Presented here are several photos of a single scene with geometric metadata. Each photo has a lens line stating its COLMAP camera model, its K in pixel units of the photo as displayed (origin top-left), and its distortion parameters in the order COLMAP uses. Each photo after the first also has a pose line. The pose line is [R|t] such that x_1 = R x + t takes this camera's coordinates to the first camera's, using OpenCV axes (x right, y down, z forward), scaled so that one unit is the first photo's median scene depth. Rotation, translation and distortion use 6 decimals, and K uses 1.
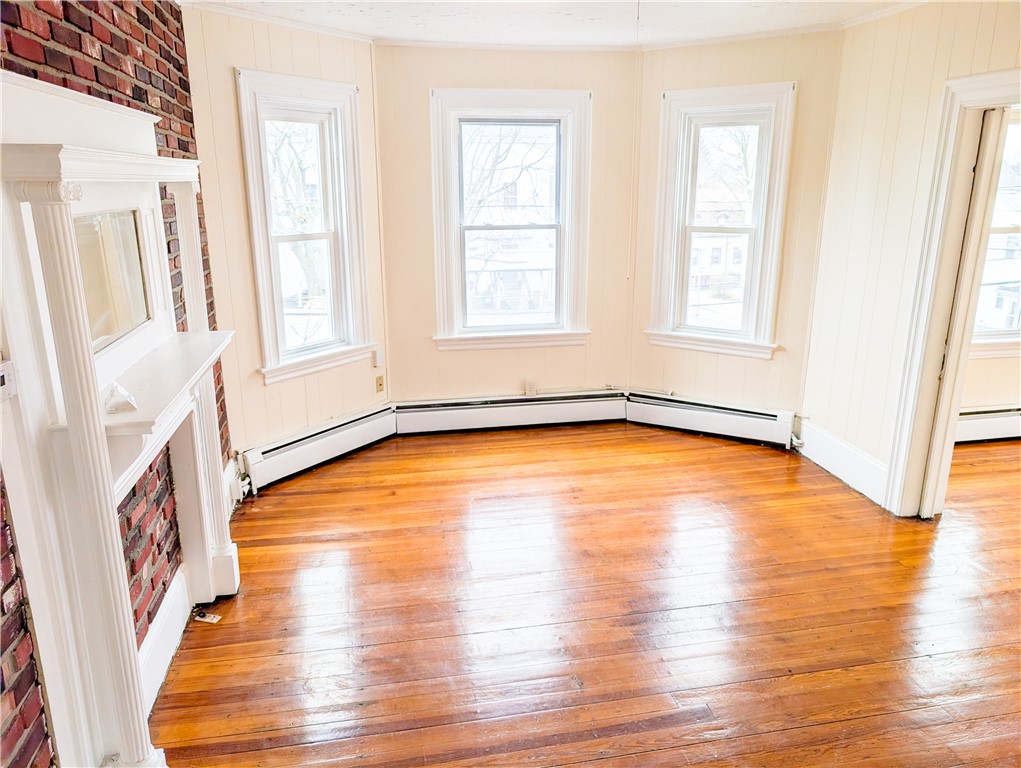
lens RADIAL K [[730.4, 0, 508.7], [0, 730.4, 382.7], [0, 0, 1]] dist [0.051177, -0.034003]
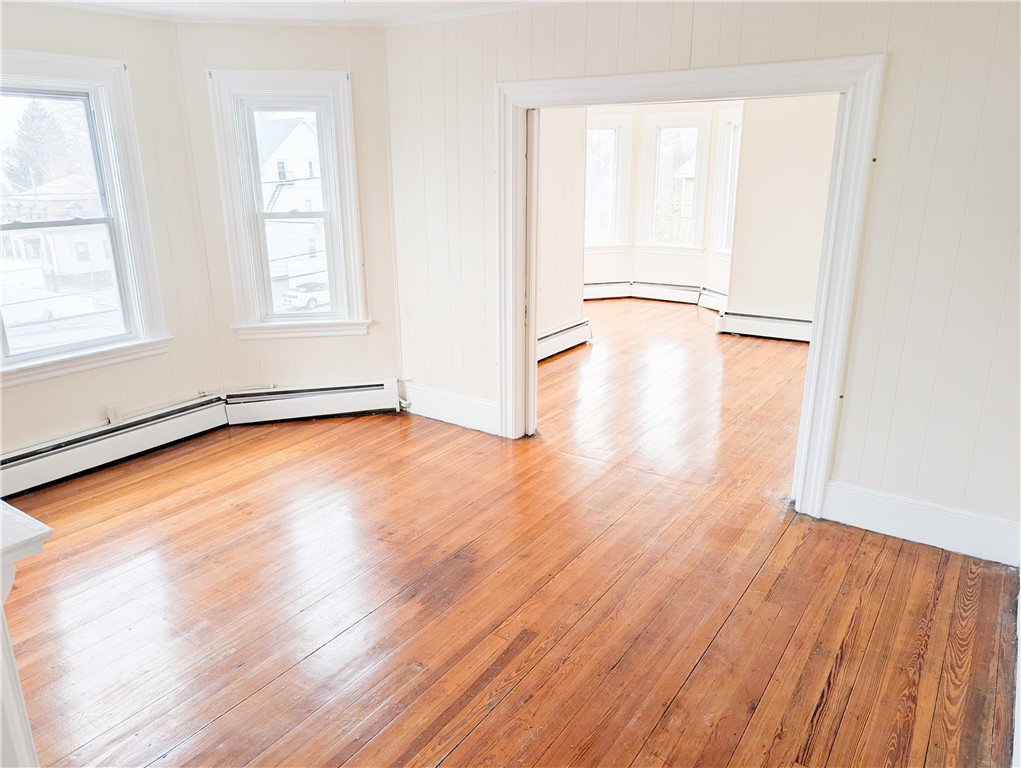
lens RADIAL K [[730.4, 0, 506.8], [0, 730.4, 382.9], [0, 0, 1]] dist [0.051177, -0.034003]
pose [[0.724358, -0.206056, 0.657911, -0.212467], [0.194054, 0.976646, 0.092230, -0.021114], [-0.661551, 0.060863, 0.747427, 0.073906]]
